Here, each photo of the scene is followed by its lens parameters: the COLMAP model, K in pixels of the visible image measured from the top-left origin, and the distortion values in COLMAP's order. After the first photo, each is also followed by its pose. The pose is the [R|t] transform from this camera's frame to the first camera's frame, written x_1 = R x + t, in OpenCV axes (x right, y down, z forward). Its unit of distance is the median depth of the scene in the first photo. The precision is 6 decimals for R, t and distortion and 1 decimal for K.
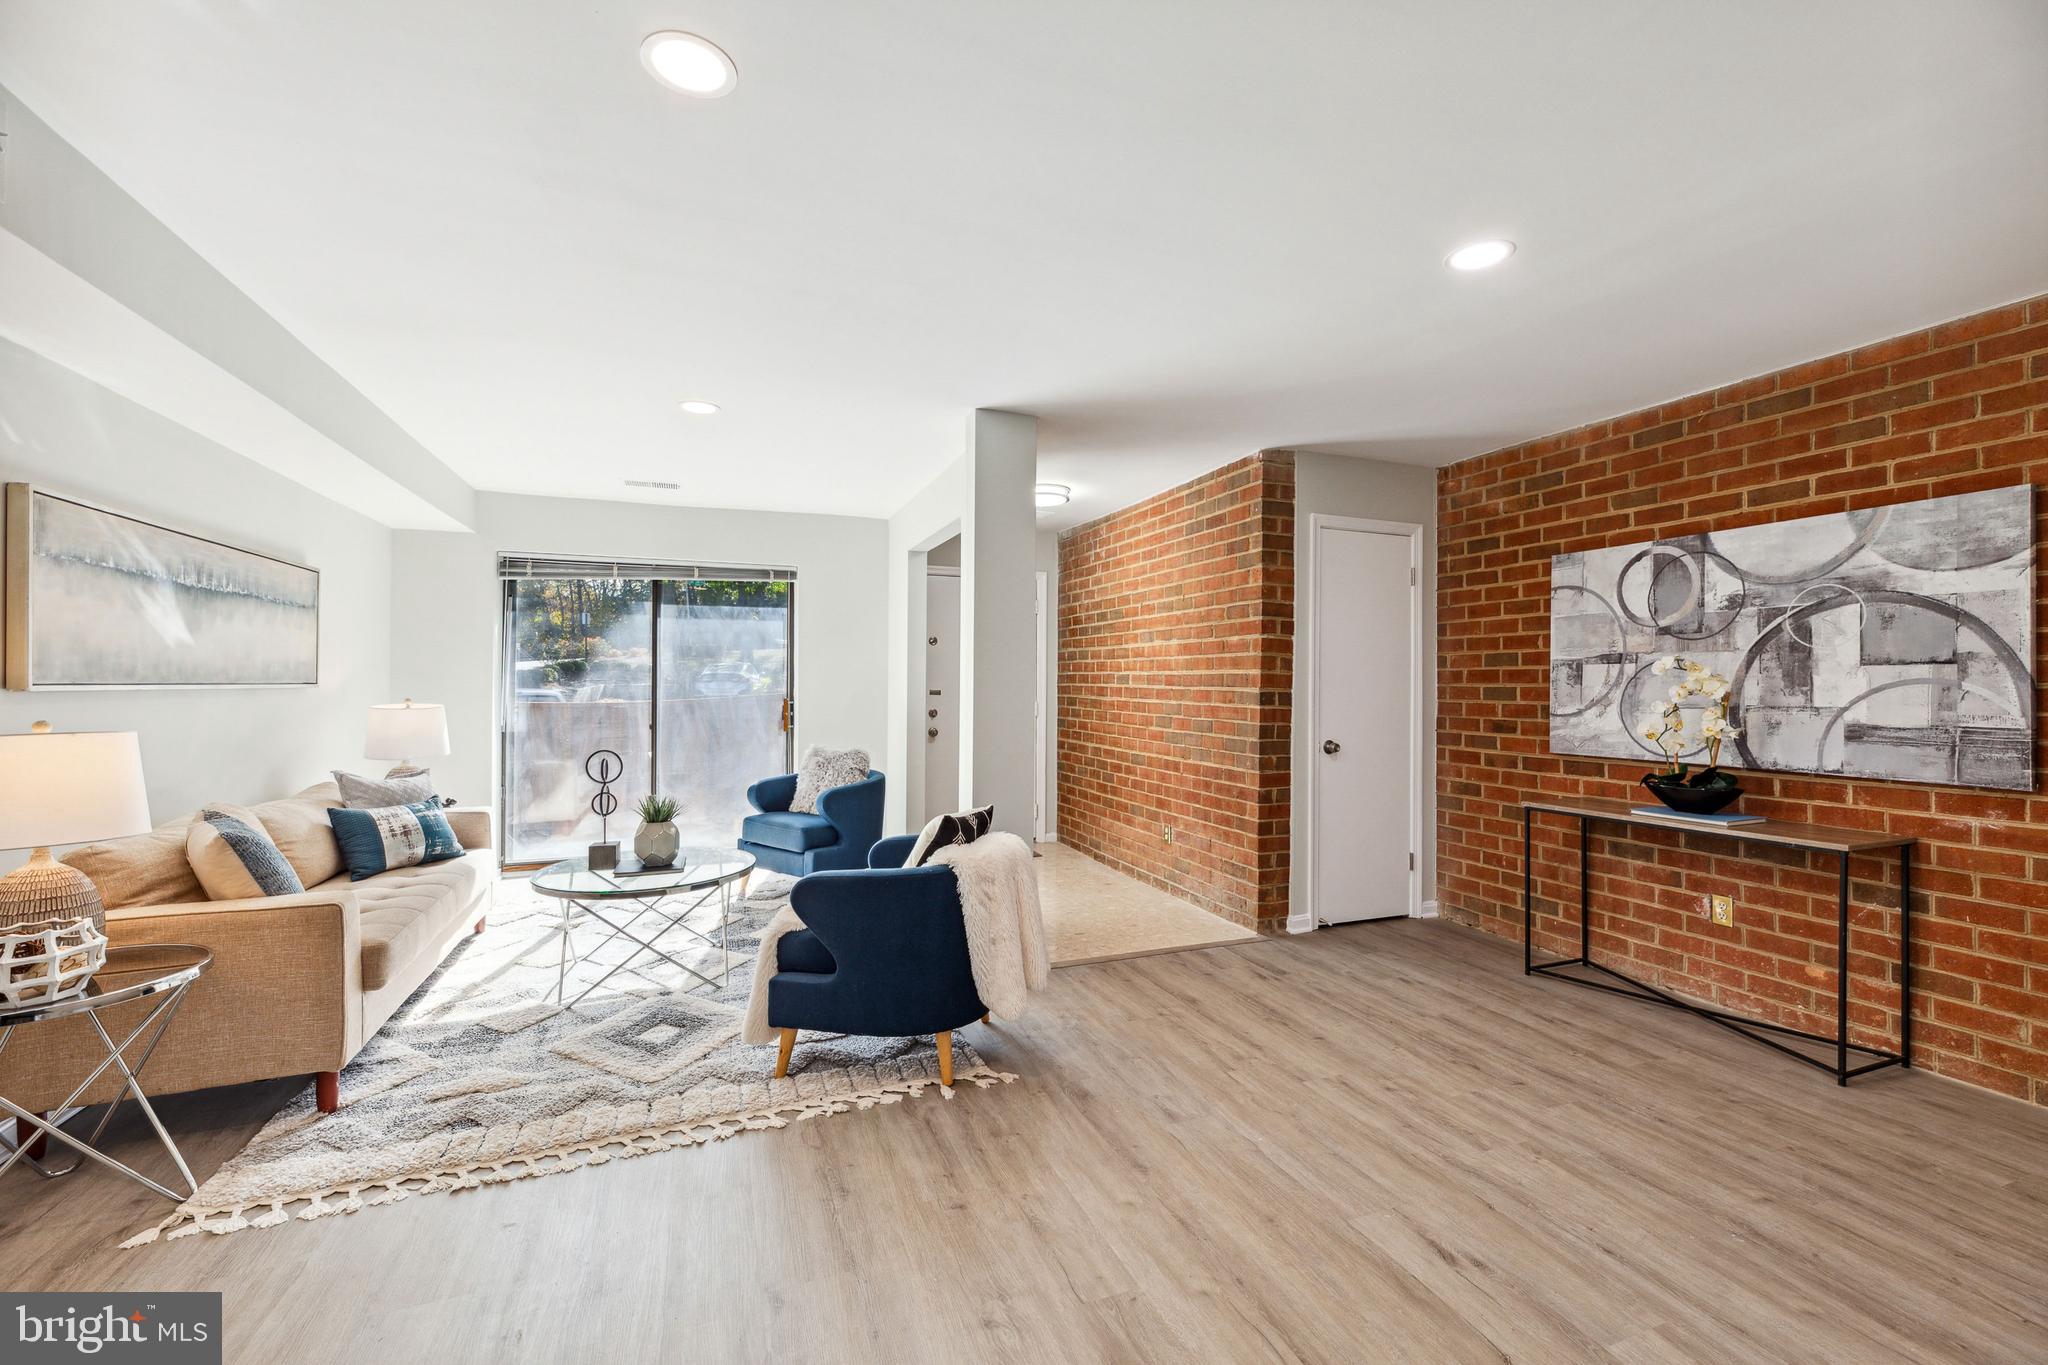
lens RADIAL K [[847.1, 0, 1043.8], [0, 847.1, 680.9], [0, 0, 1]] dist [0.002279, -0.000828]
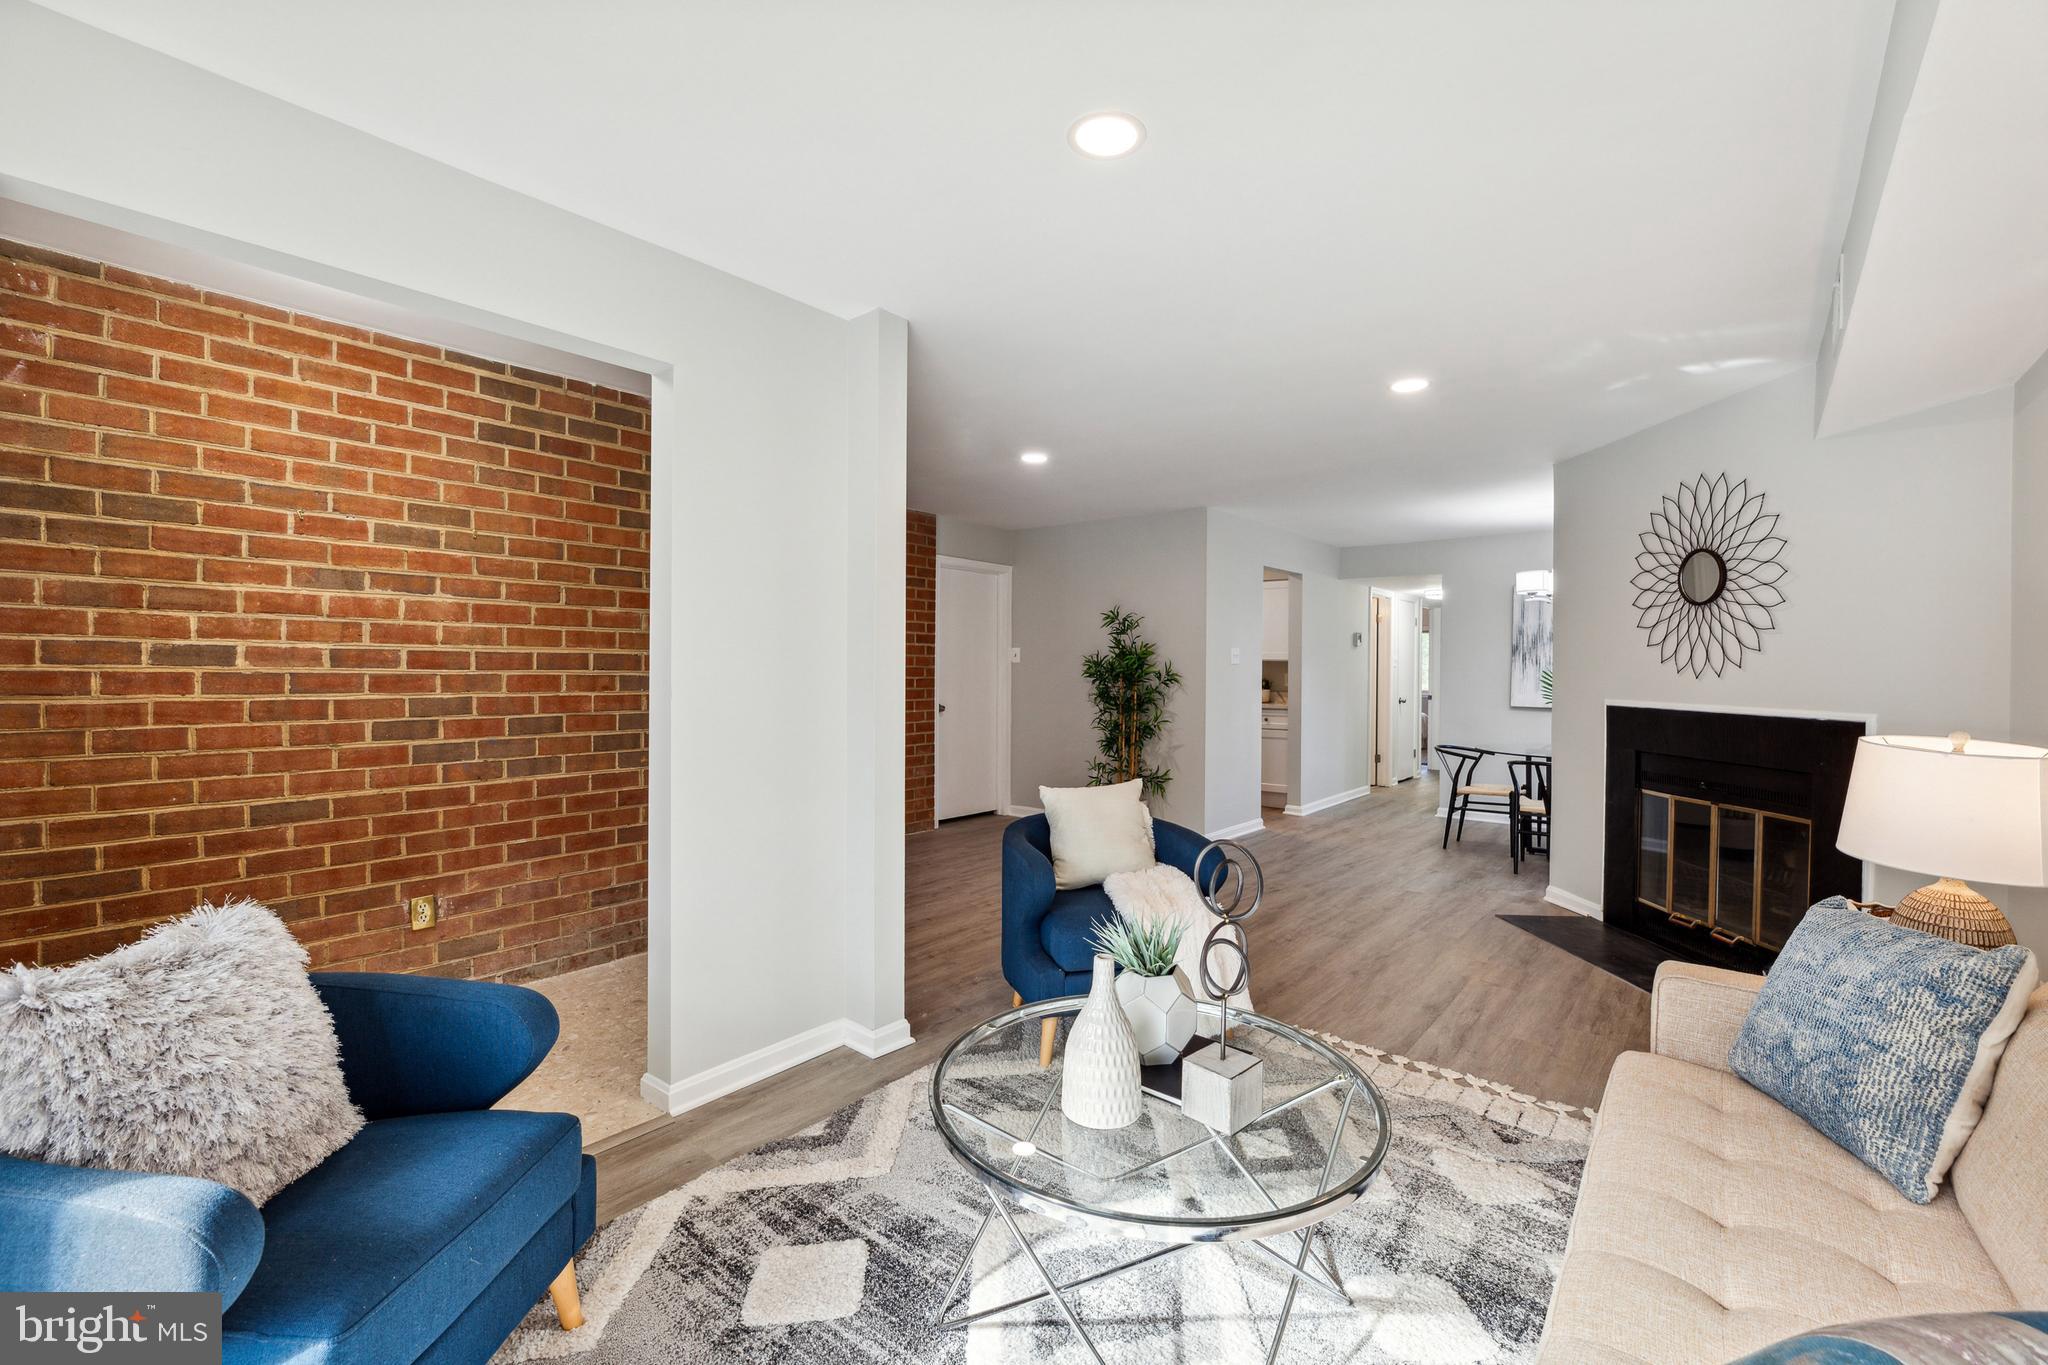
lens RADIAL K [[859.2, 0, 1024.5], [0, 859.2, 672.7], [0, 0, 1]] dist [-0.001321, -0.000336]
pose [[-0.471038, -0.016041, 0.881967, -0.818385], [-0.013452, 0.999849, 0.011001, -0.005349], [-0.882011, -0.006683, -0.471182, 1.246586]]
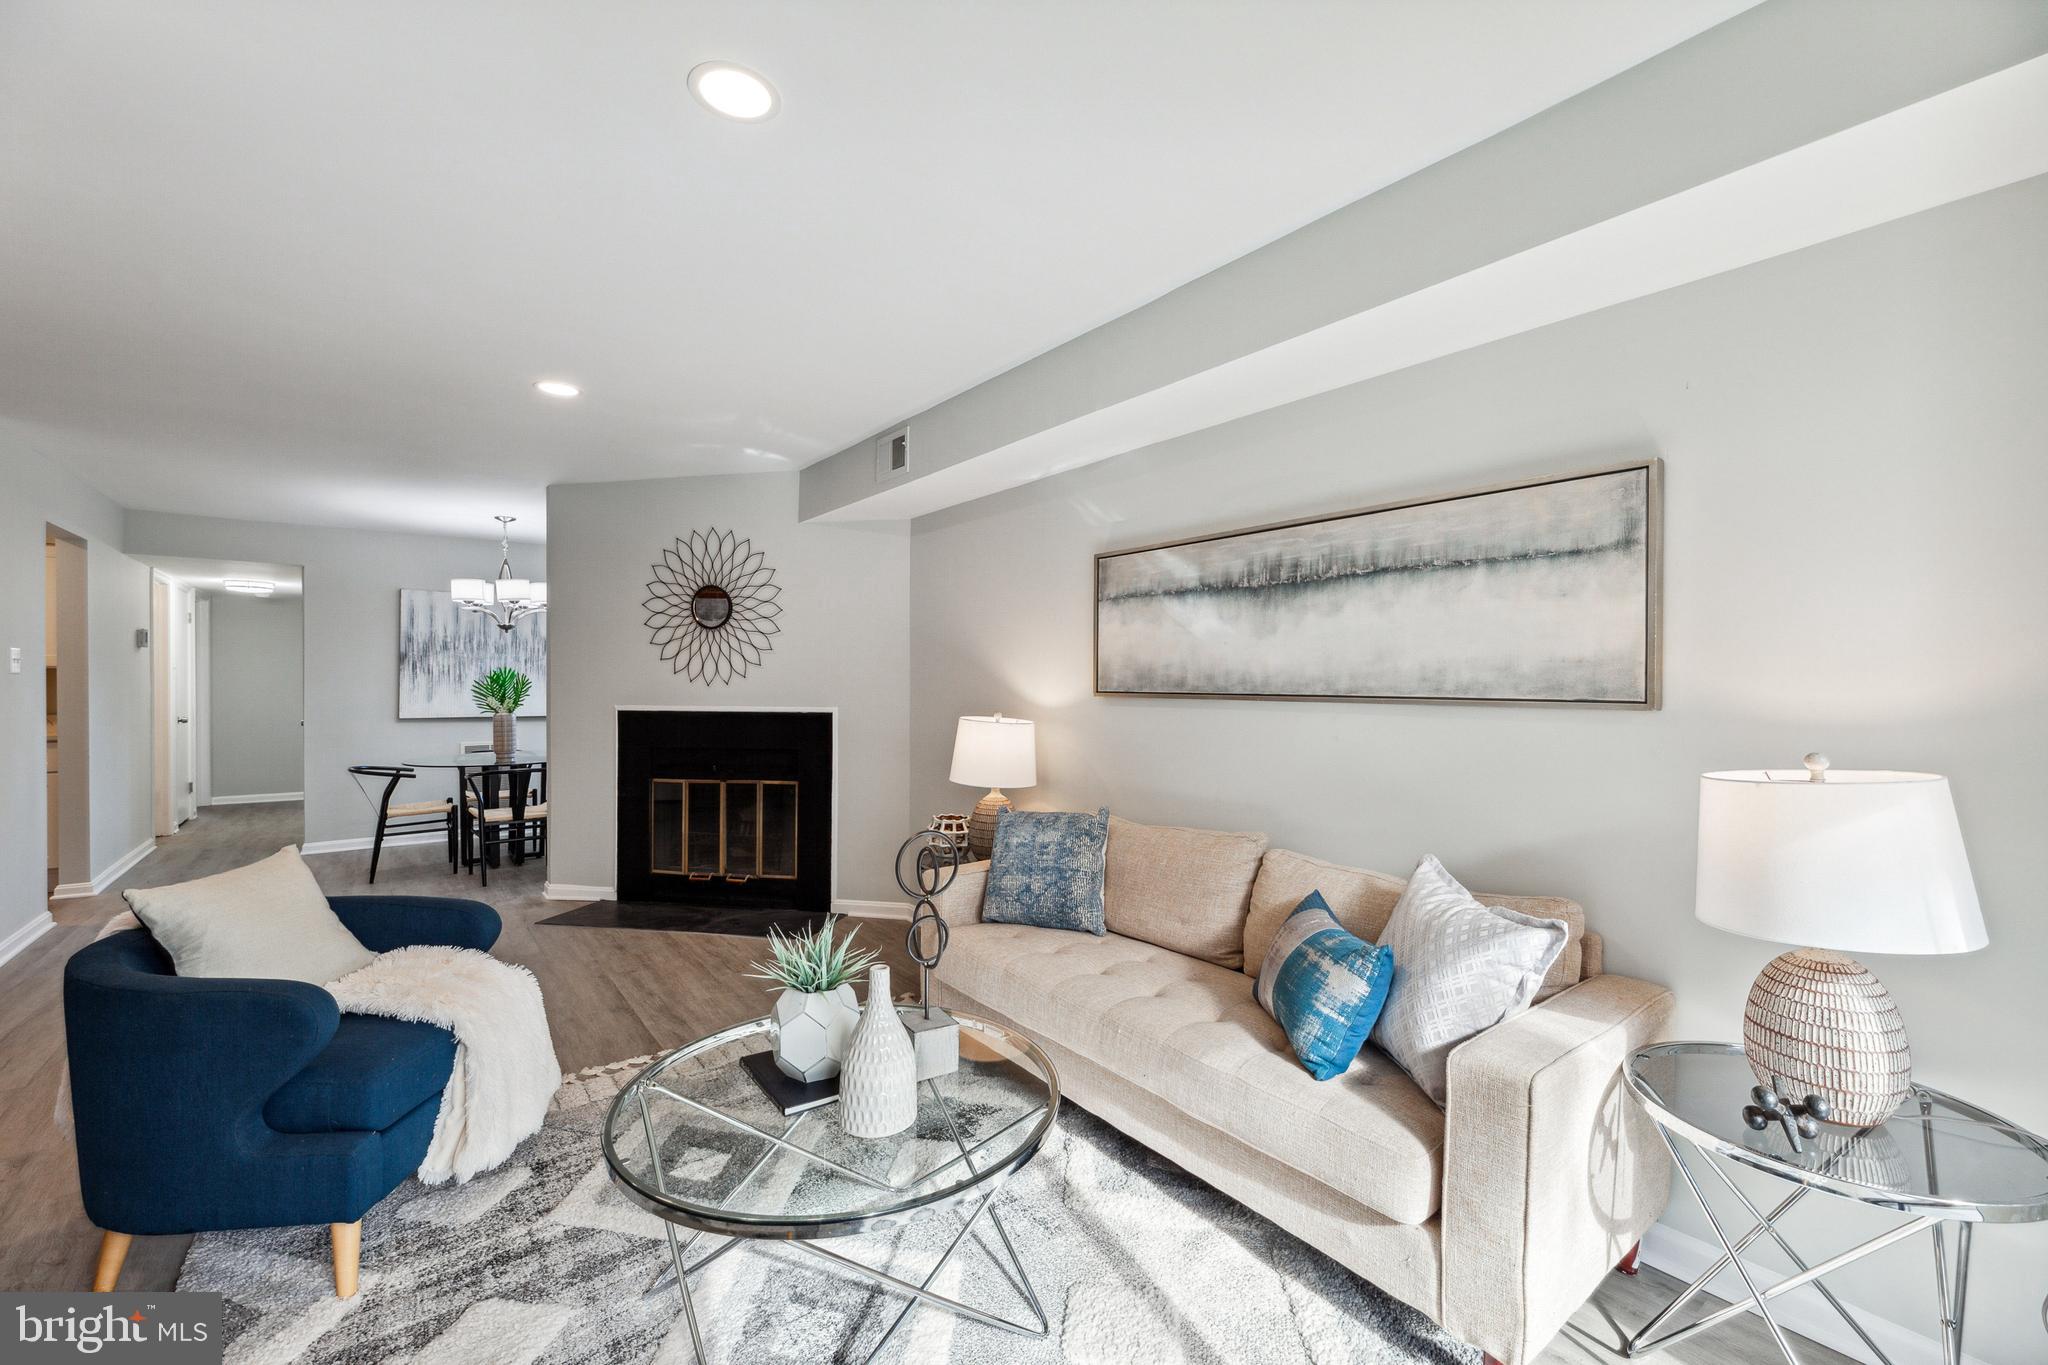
lens RADIAL K [[847.1, 0, 1043.2], [0, 847.1, 682.8], [0, 0, 1]] dist [0.002279, -0.000828]
pose [[-0.960361, -0.007195, -0.278667, -0.427411], [-0.007178, 0.999974, -0.001080, -0.005223], [0.278667, 0.000963, -0.960387, 1.444007]]
